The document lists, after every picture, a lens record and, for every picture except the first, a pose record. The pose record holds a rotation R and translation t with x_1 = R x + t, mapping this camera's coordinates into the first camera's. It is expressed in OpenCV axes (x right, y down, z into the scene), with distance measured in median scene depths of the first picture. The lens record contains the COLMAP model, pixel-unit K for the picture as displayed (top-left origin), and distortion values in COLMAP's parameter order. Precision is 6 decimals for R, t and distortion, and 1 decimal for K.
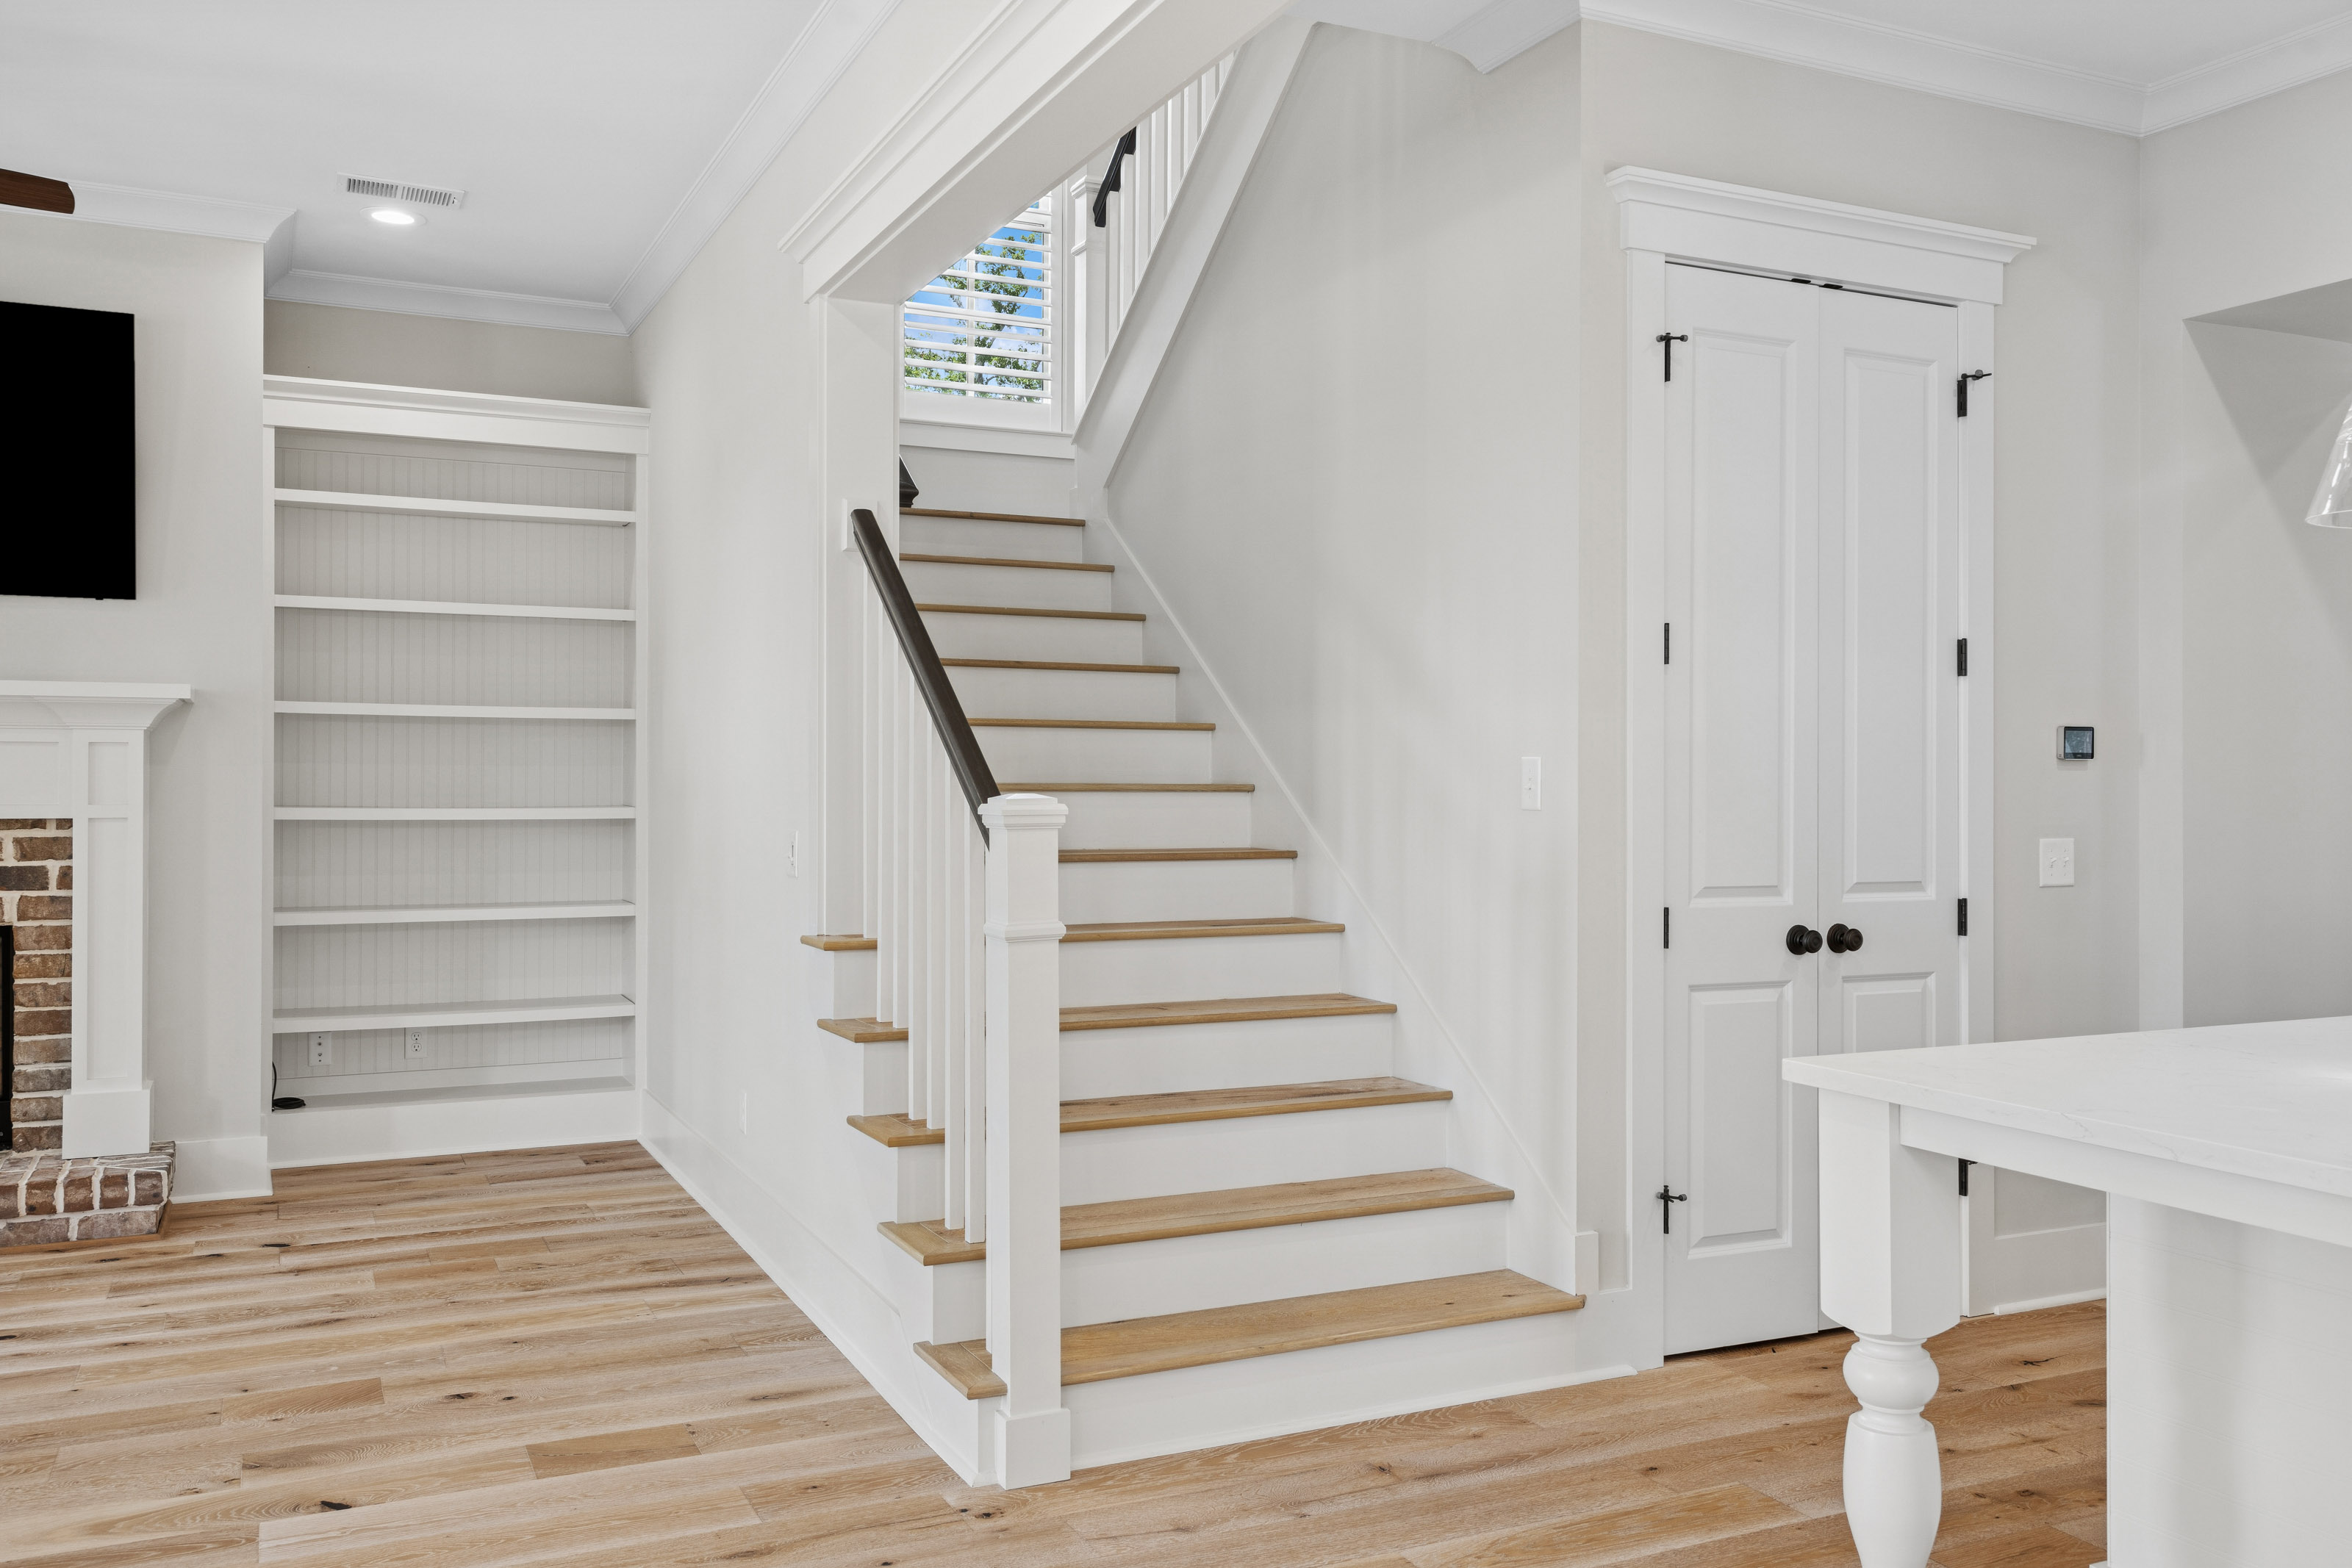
lens RADIAL K [[1868.0, 0, 1176.0], [0, 1868.0, 784.0], [0, 0, 1]] dist [0.018854, -0.007397]
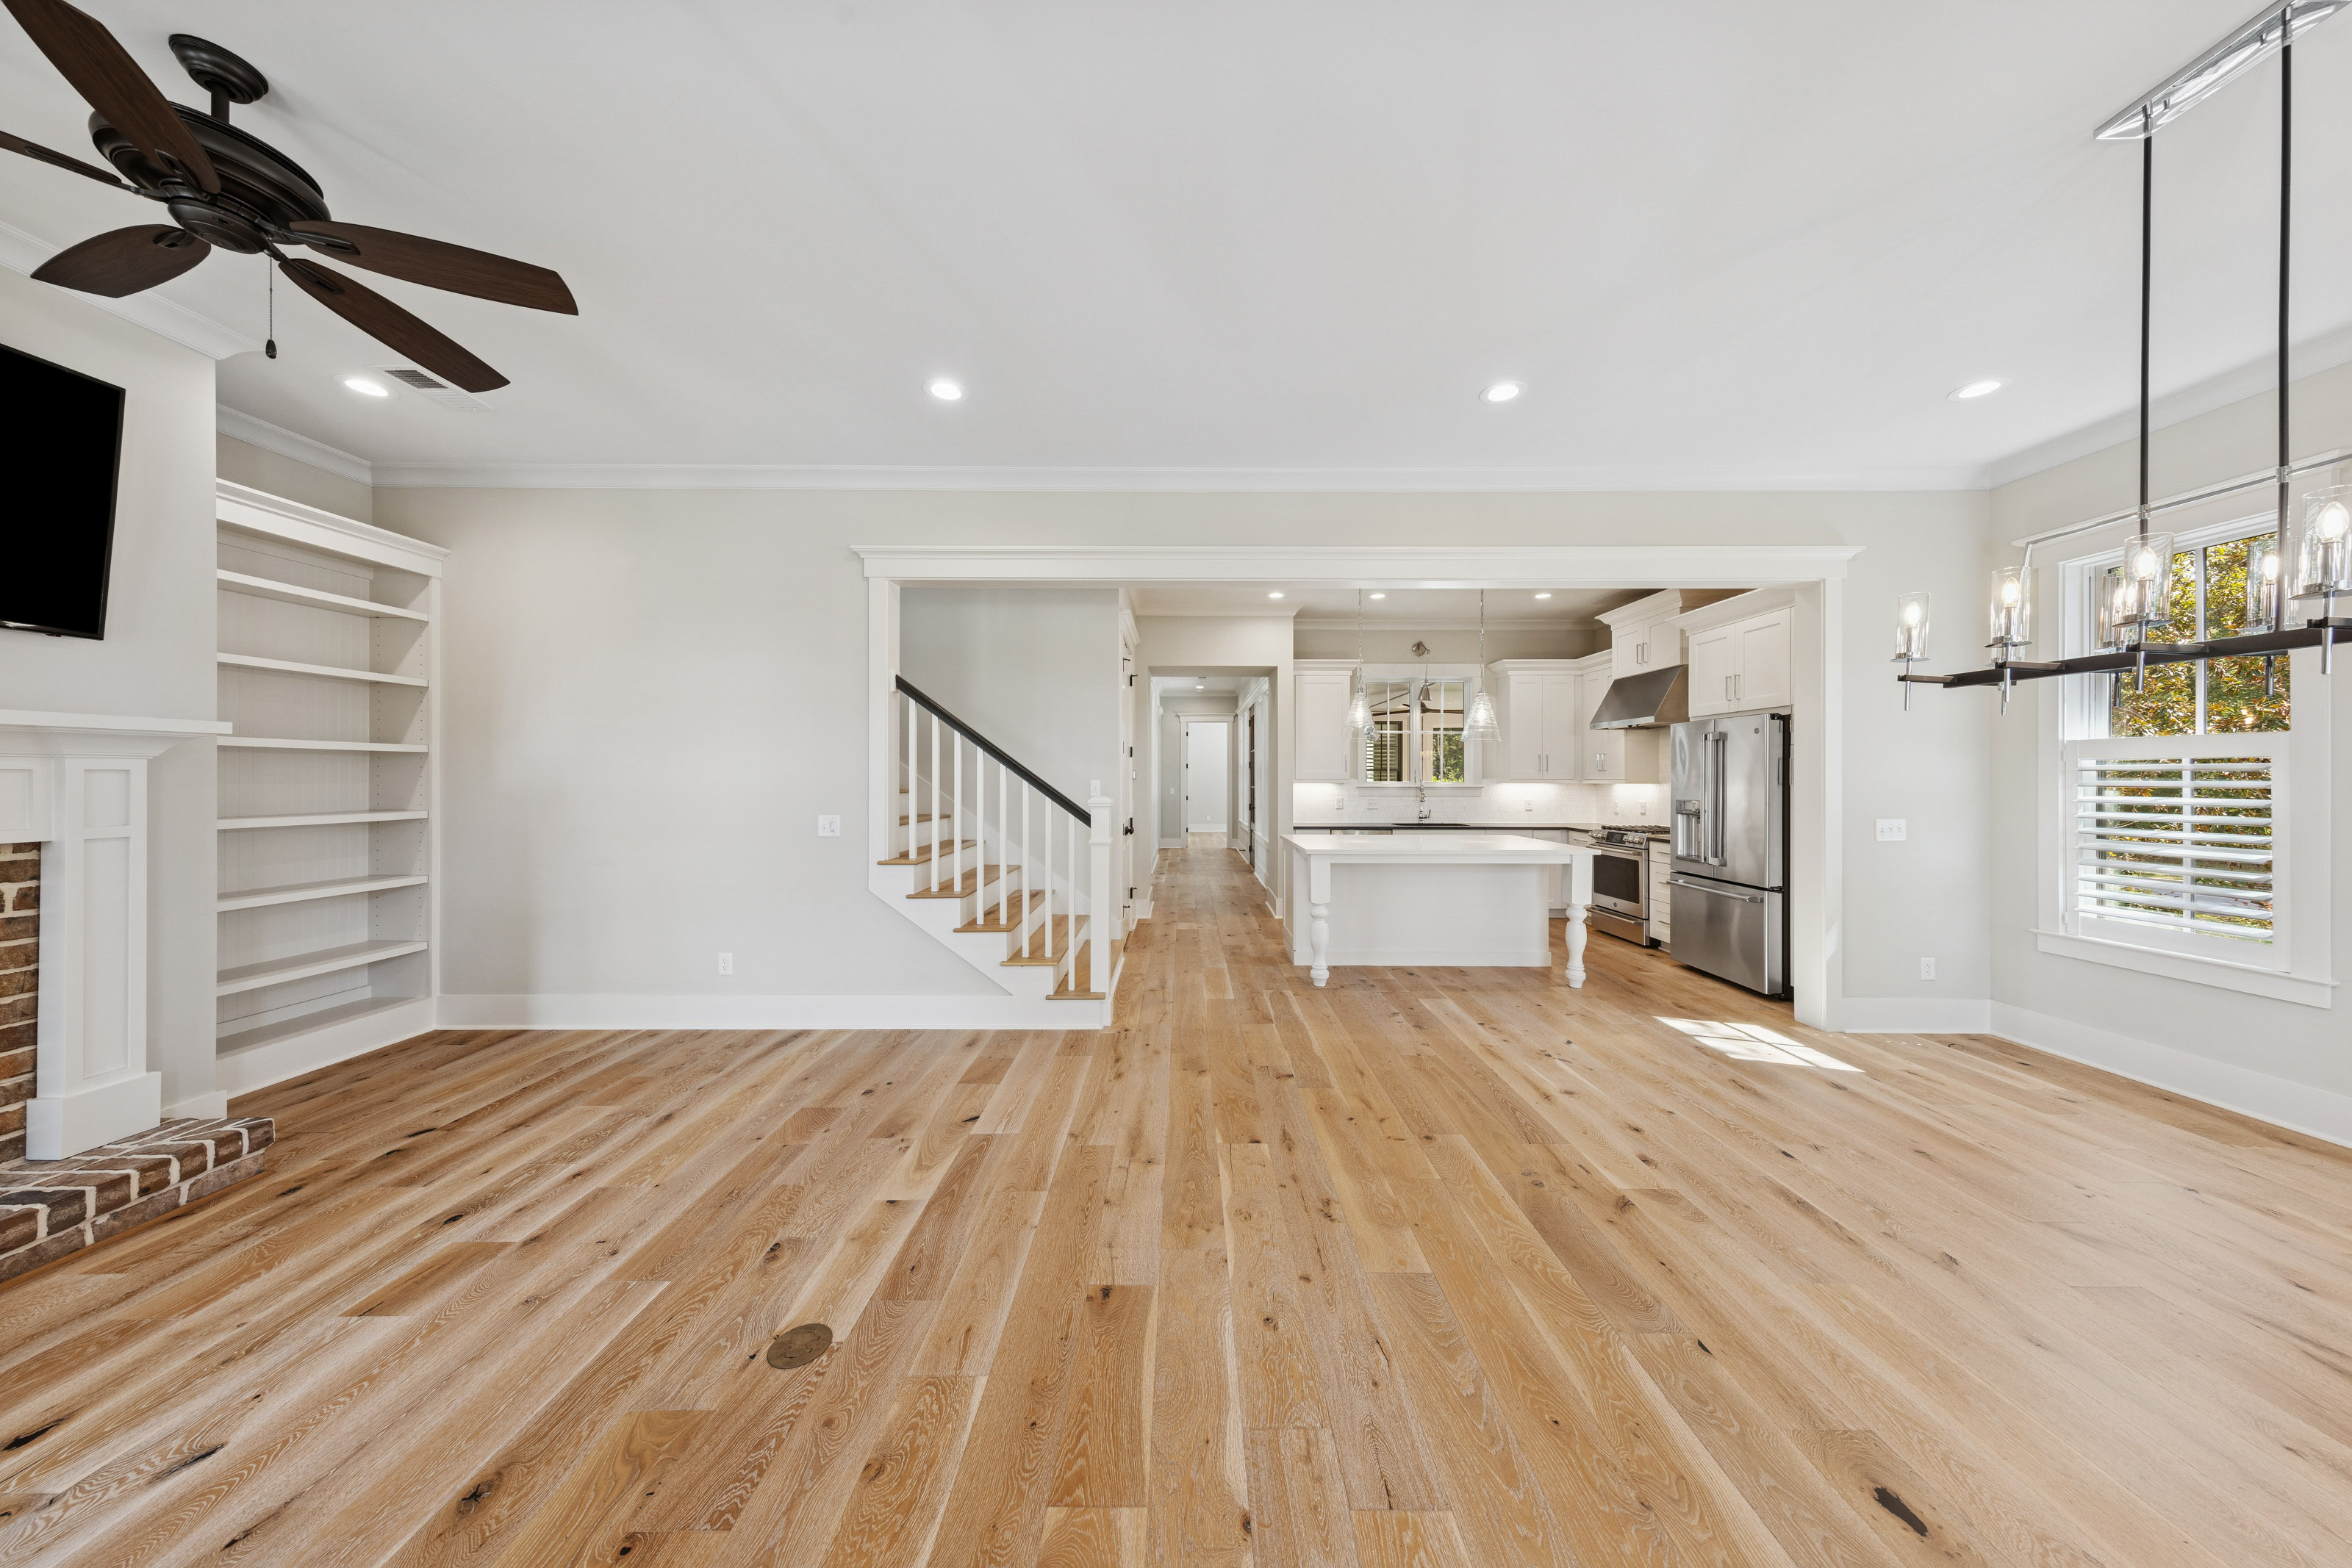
lens RADIAL K [[737.2, 0, 1184.6], [0, 737.2, 778.9], [0, 0, 1]] dist [0.005413, -0.000085]
pose [[0.428572, -0.004681, 0.903495, -0.737767], [0.002036, 0.999989, 0.004216, -0.018590], [-0.903505, 0.000033, 0.428577, 0.251928]]
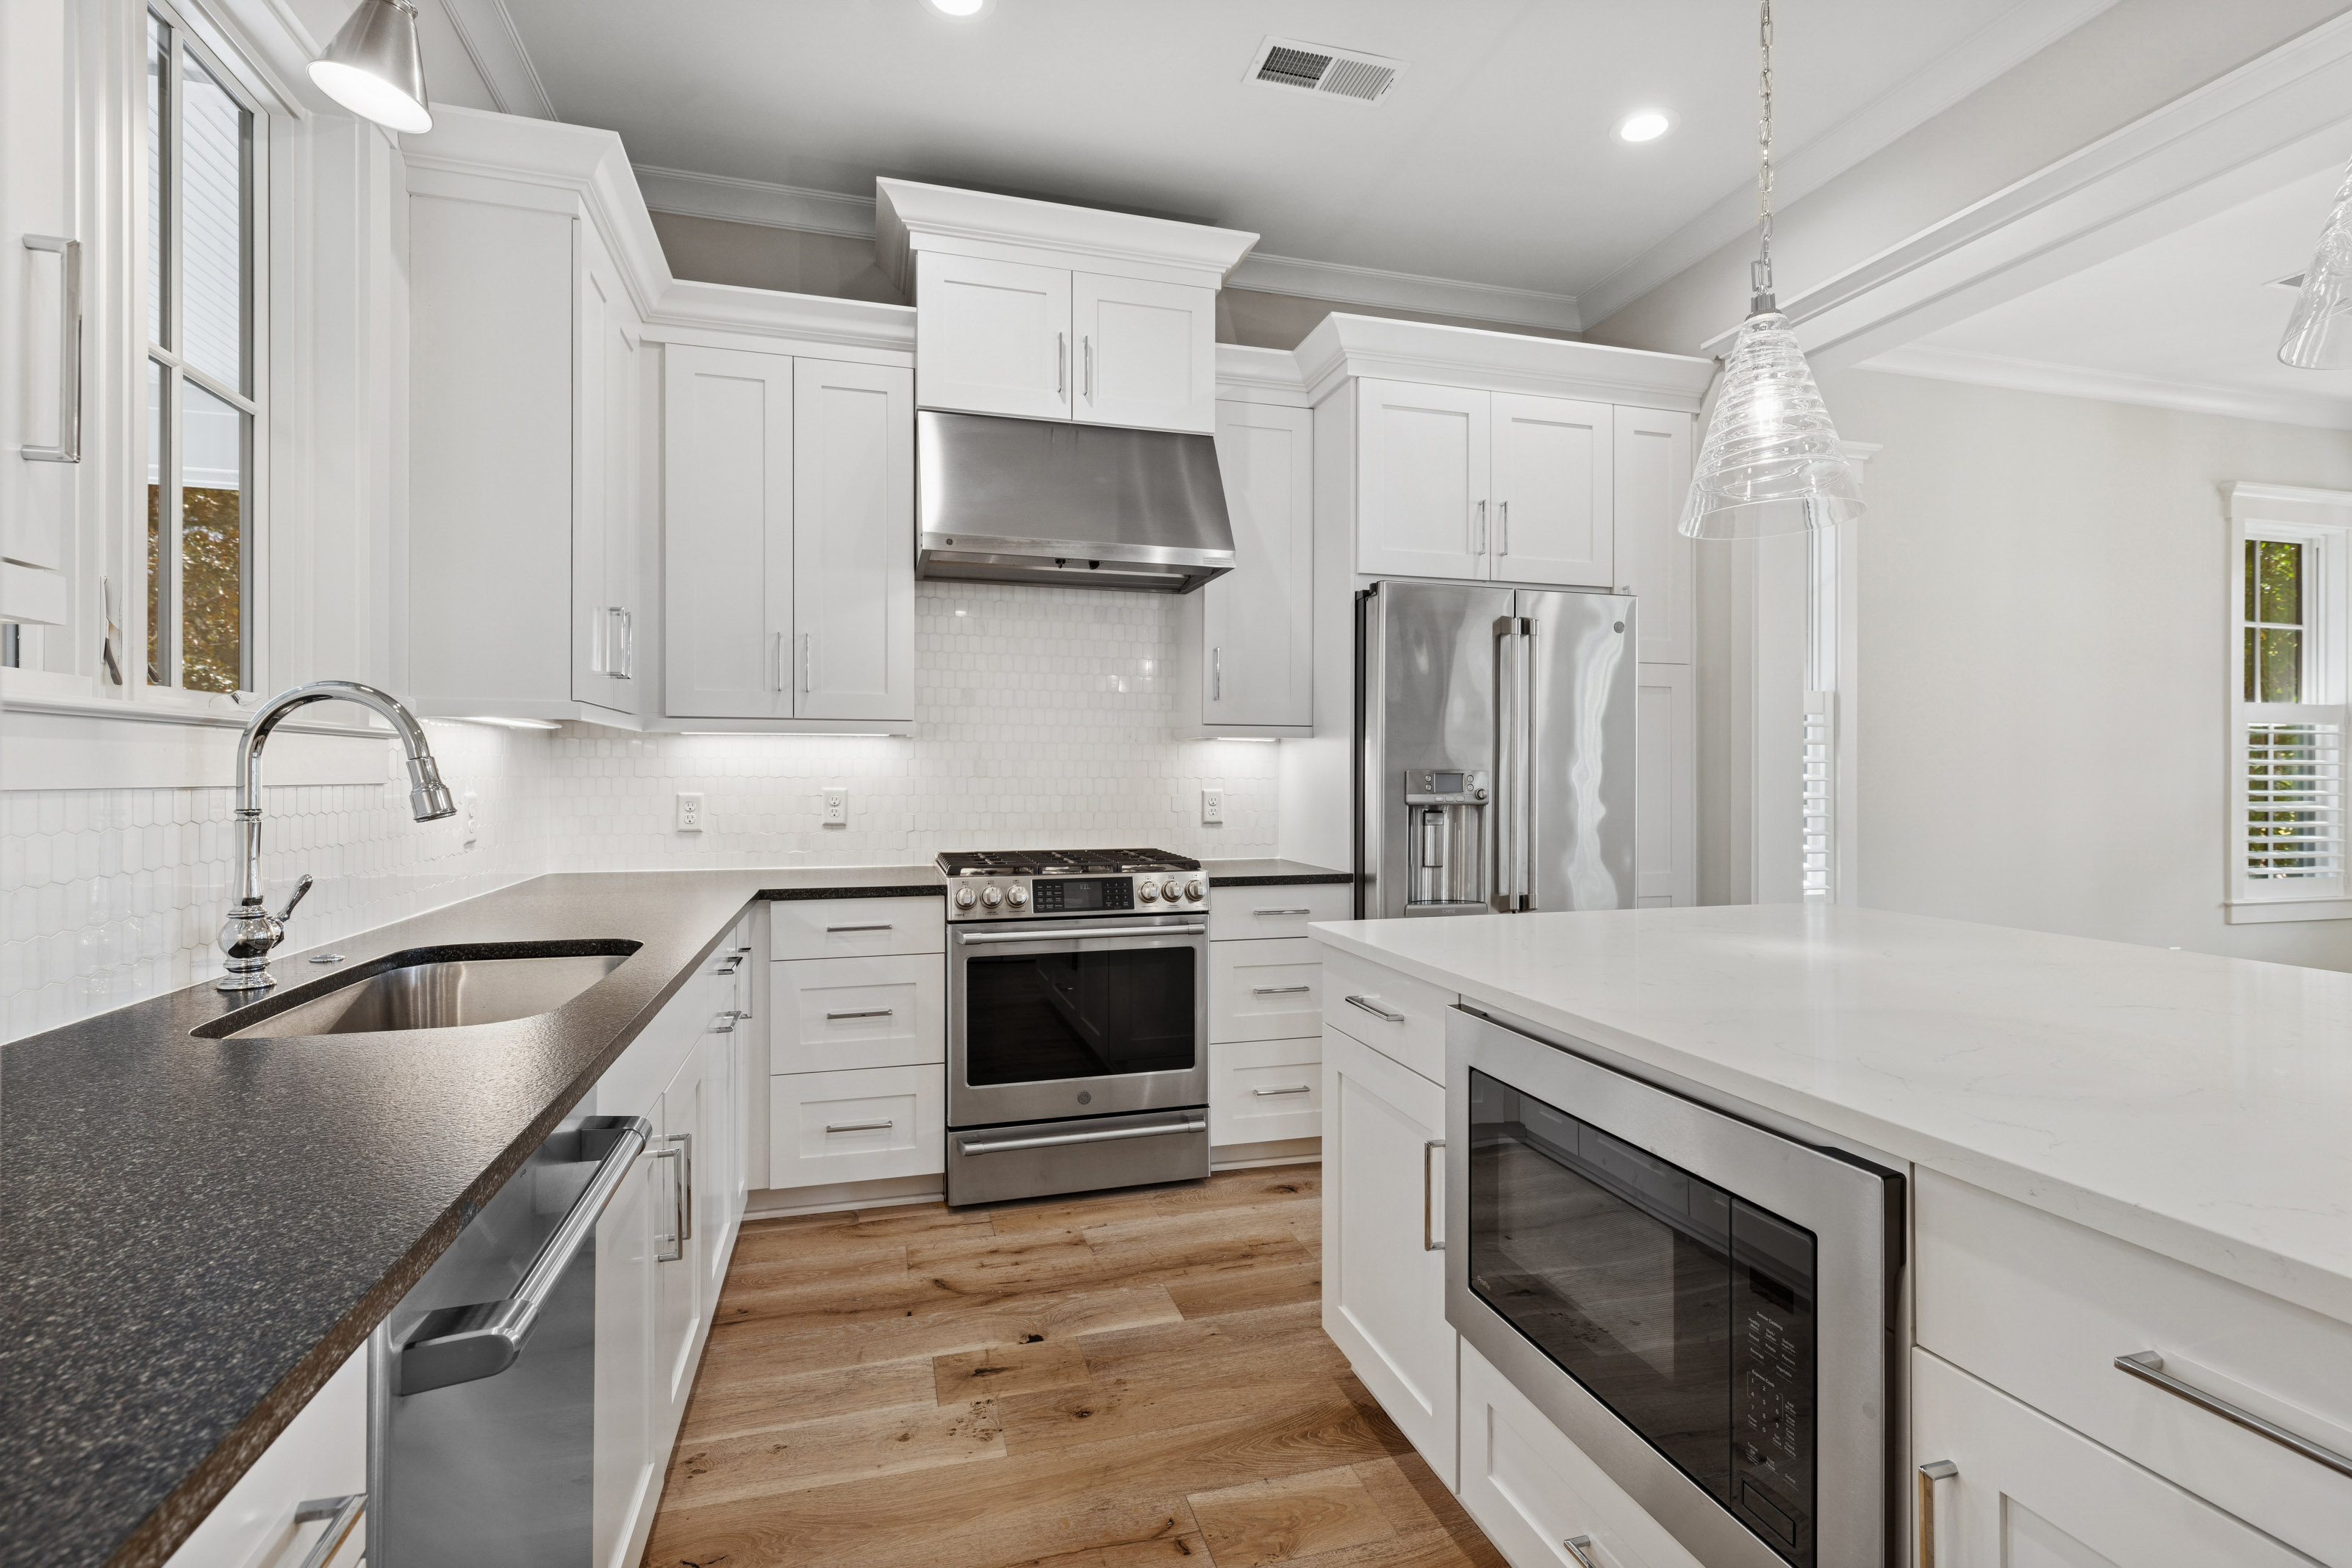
lens RADIAL K [[1102.7, 0, 1182.1], [0, 1102.7, 772.2], [0, 0, 1]] dist [0.009883, -0.001194]
pose [[-0.986188, -0.005340, 0.165546, 0.526632], [-0.005484, 0.999985, -0.000413, 0.018820], [-0.165542, -0.001315, -0.986202, 0.720436]]
